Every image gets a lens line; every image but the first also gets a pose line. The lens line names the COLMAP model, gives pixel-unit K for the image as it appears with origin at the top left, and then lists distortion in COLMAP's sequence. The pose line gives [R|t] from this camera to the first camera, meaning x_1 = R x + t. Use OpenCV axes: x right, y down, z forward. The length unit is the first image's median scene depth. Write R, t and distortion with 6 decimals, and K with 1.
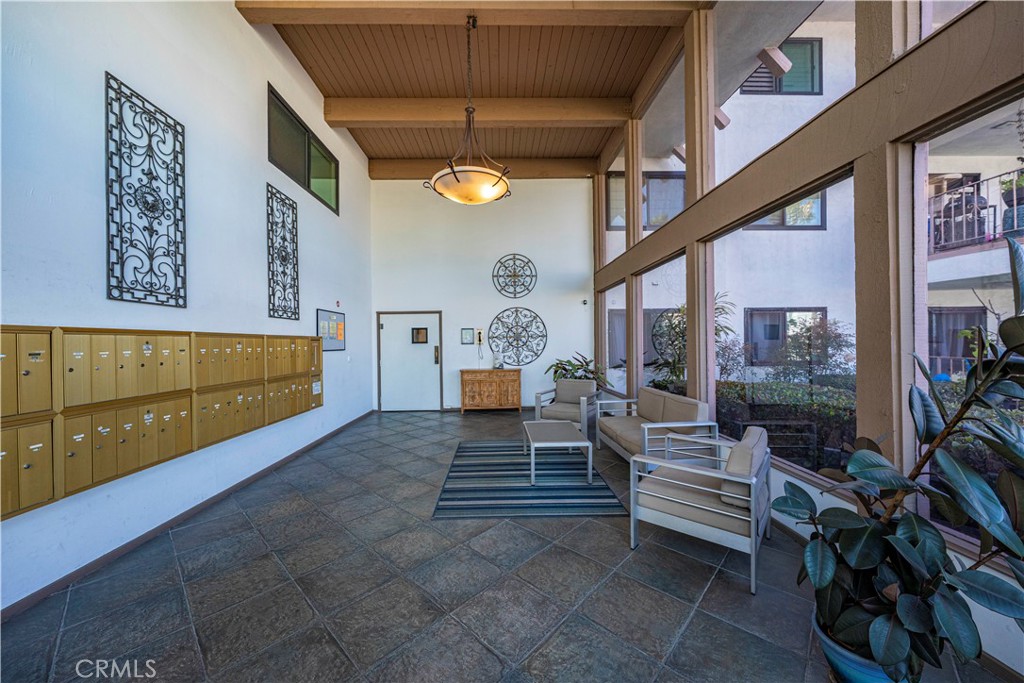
lens RADIAL K [[362.7, 0, 512.0], [0, 362.7, 341.5], [0, 0, 1]] dist [-0.001636, -0.000079]
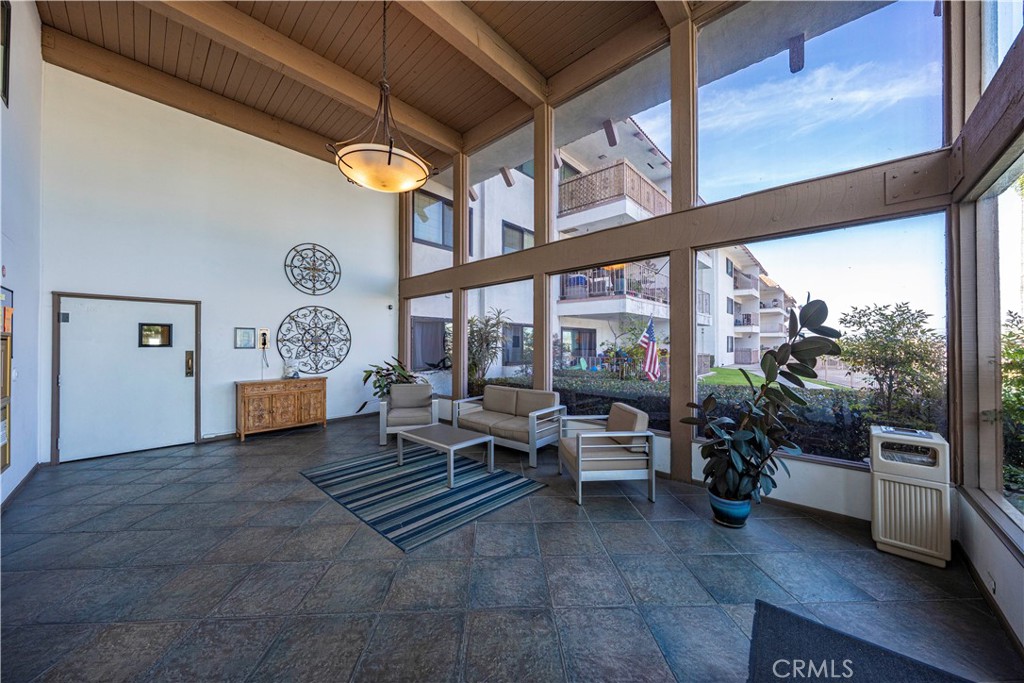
lens RADIAL K [[343.8, 0, 512.0], [0, 343.8, 341.5], [0, 0, 1]] dist [-0.000068, 0.000060]
pose [[0.704764, 0.019190, 0.709182, -0.243189], [-0.008907, 0.999795, -0.018203, 0.001015], [-0.709386, 0.006512, 0.704790, 0.095153]]
